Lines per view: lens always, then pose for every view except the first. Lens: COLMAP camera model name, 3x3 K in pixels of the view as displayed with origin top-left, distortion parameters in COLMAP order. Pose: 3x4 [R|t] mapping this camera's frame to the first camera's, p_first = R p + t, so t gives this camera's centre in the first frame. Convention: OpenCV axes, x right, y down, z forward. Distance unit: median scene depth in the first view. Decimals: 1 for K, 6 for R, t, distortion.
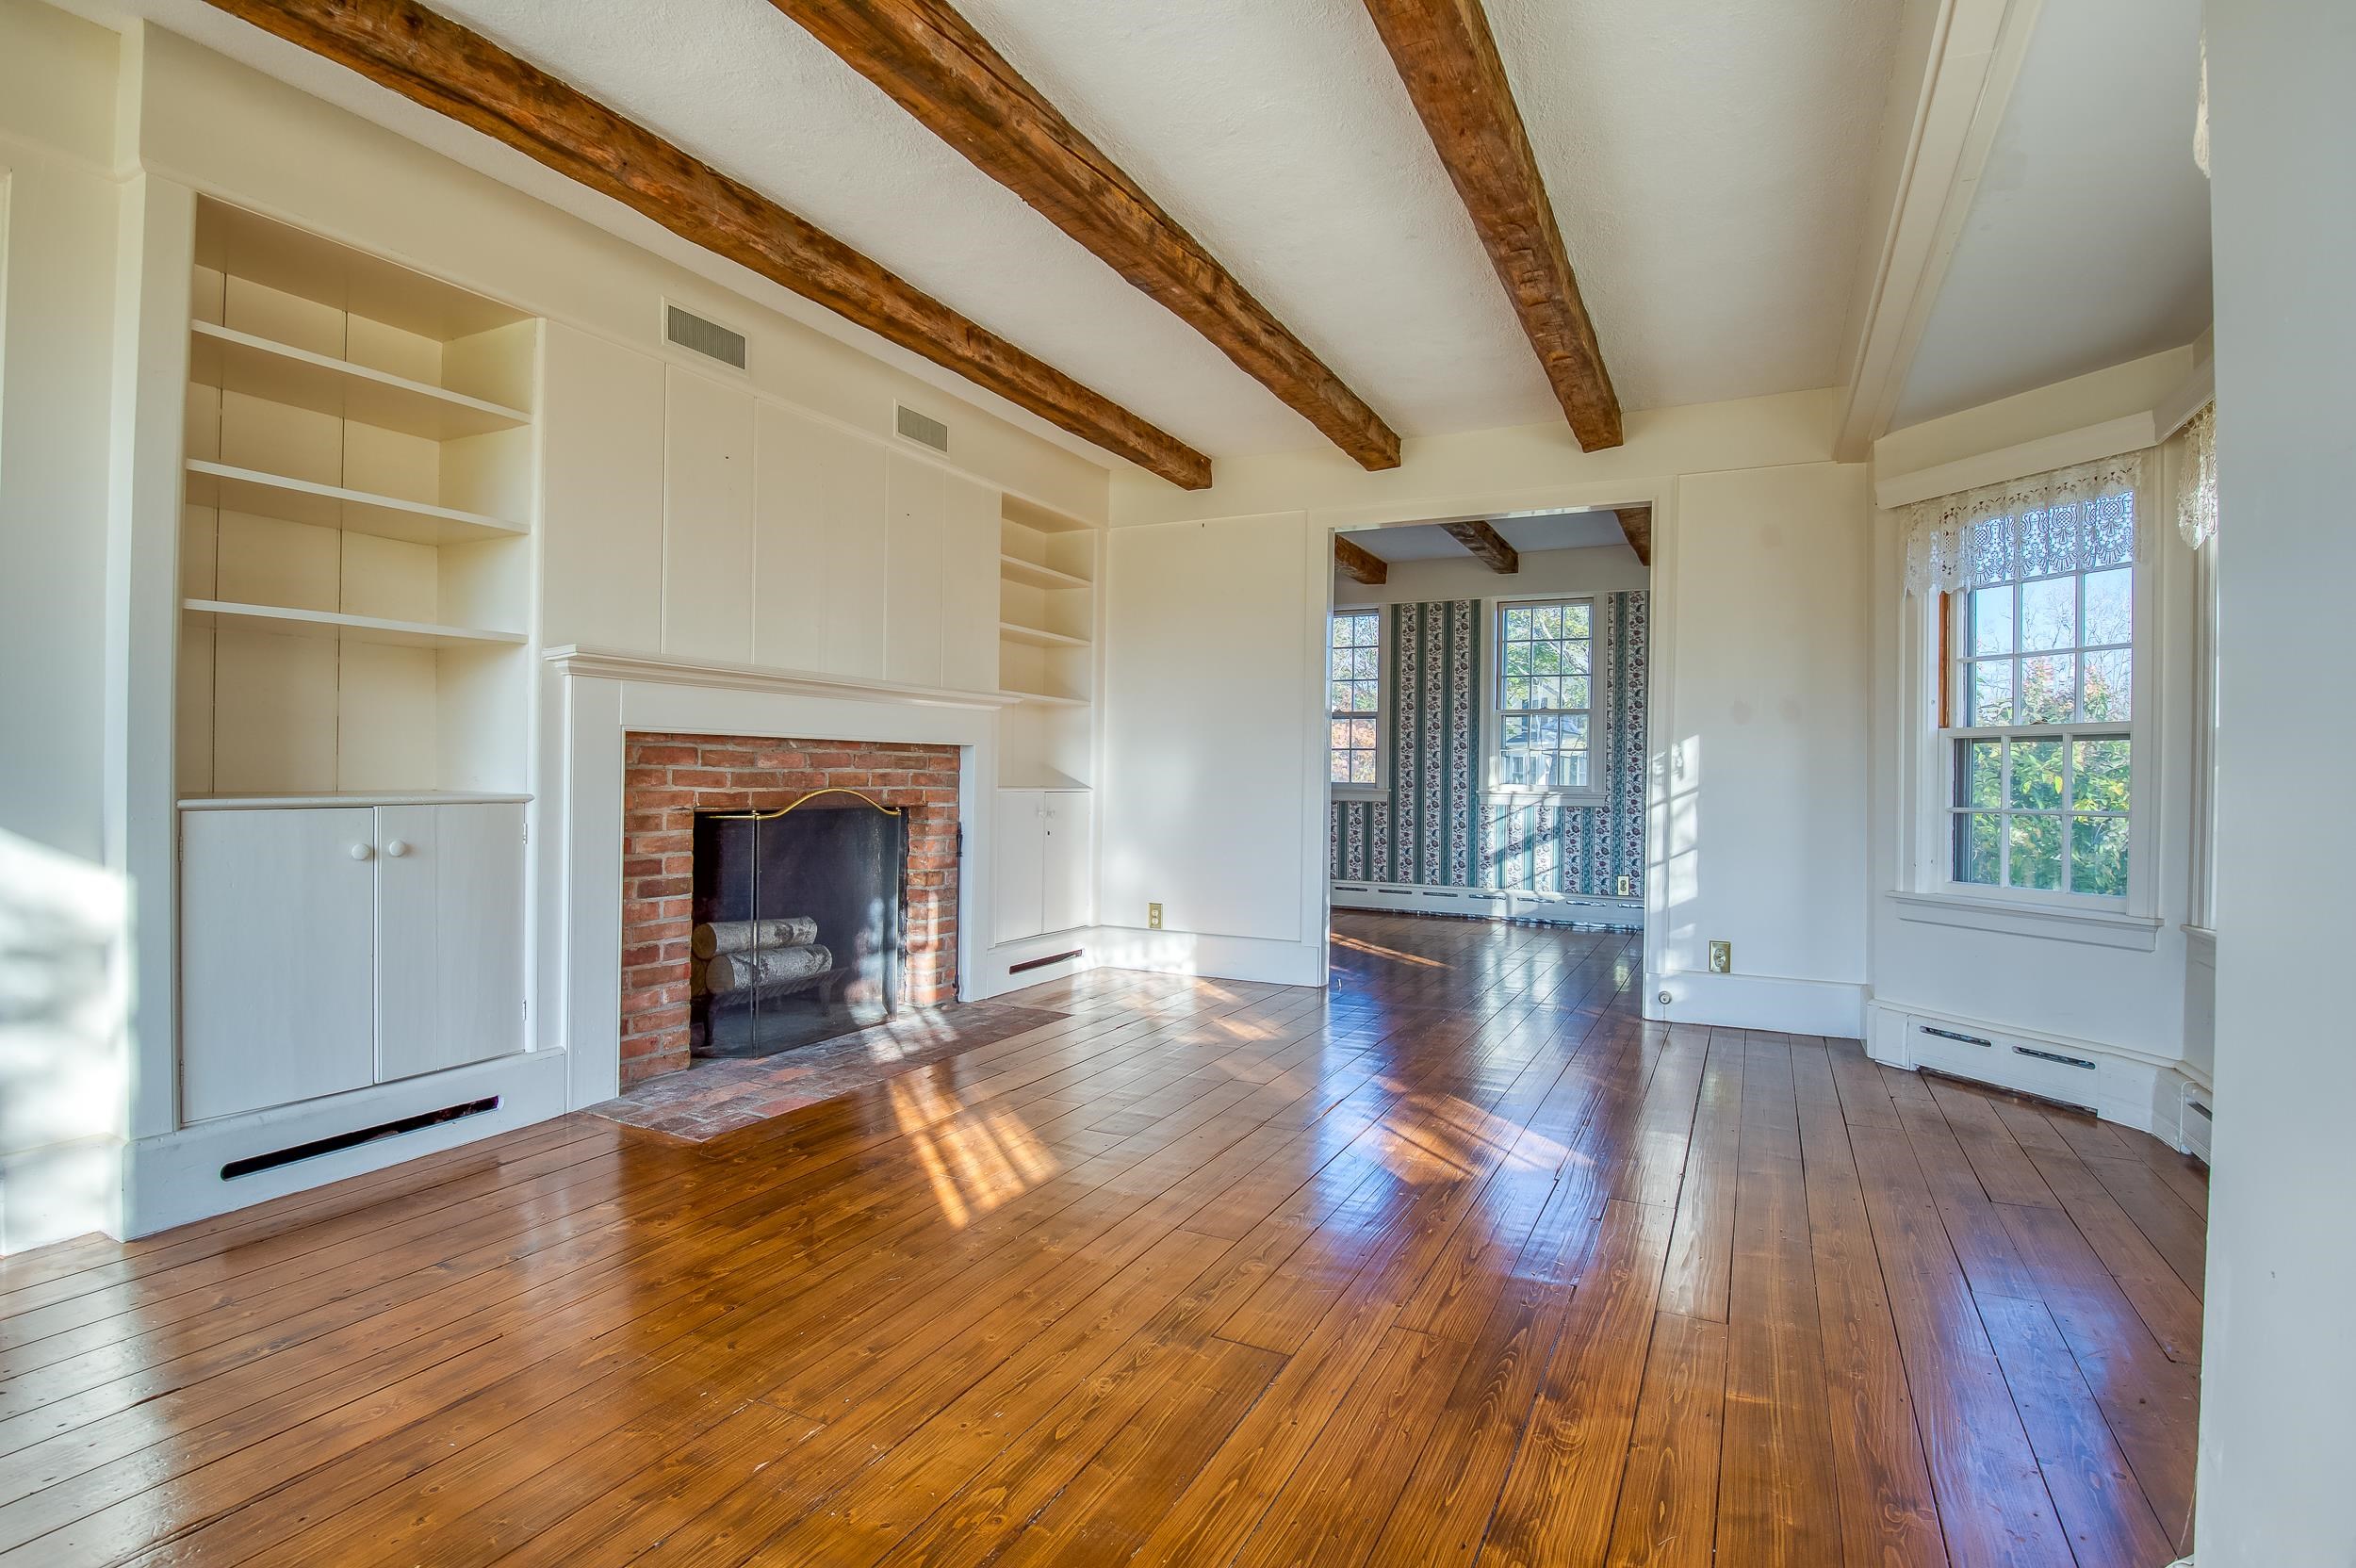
lens RADIAL K [[1153.1, 0, 1215.8], [0, 1153.1, 780.3], [0, 0, 1]] dist [0.022107, -0.025713]
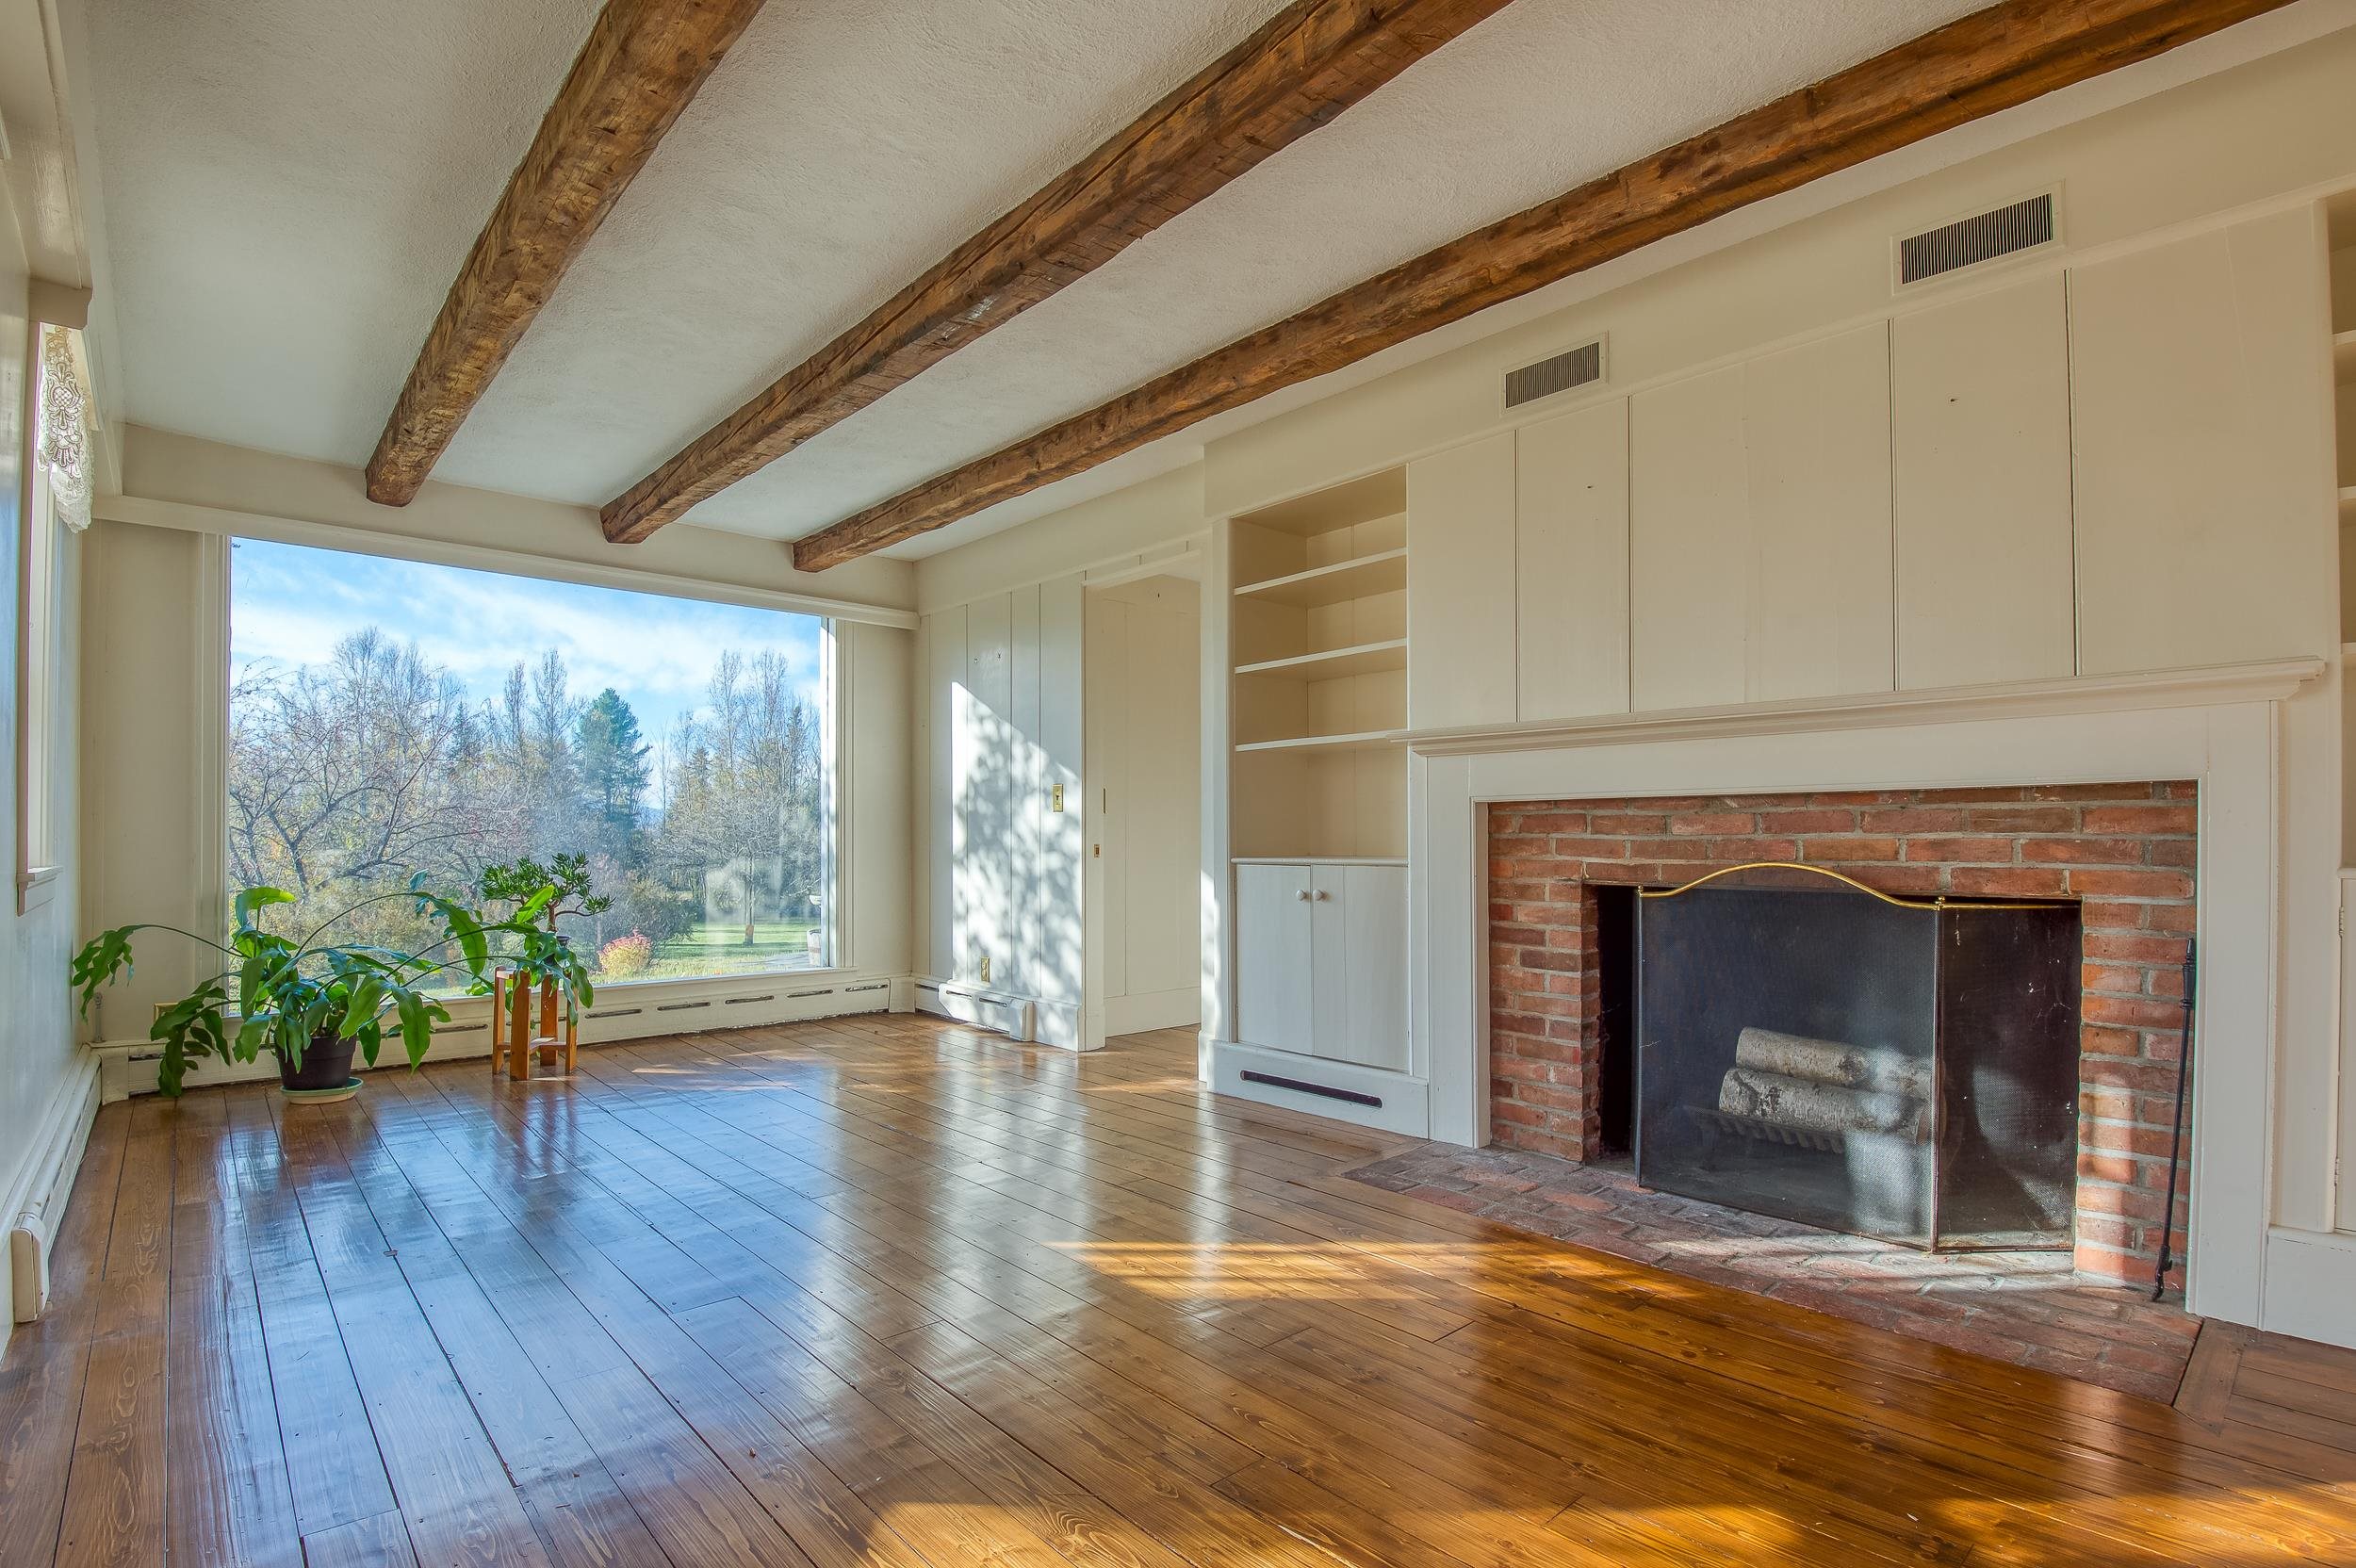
lens RADIAL K [[1127.8, 0, 1132.8], [0, 1127.8, 830.5], [0, 0, 1]] dist [0.000025, -0.030392]
pose [[-0.407609, -0.016920, -0.913000, 0.480722], [-0.007136, 0.999857, -0.015343, 0.001064], [0.913129, 0.000261, -0.407672, 0.979441]]
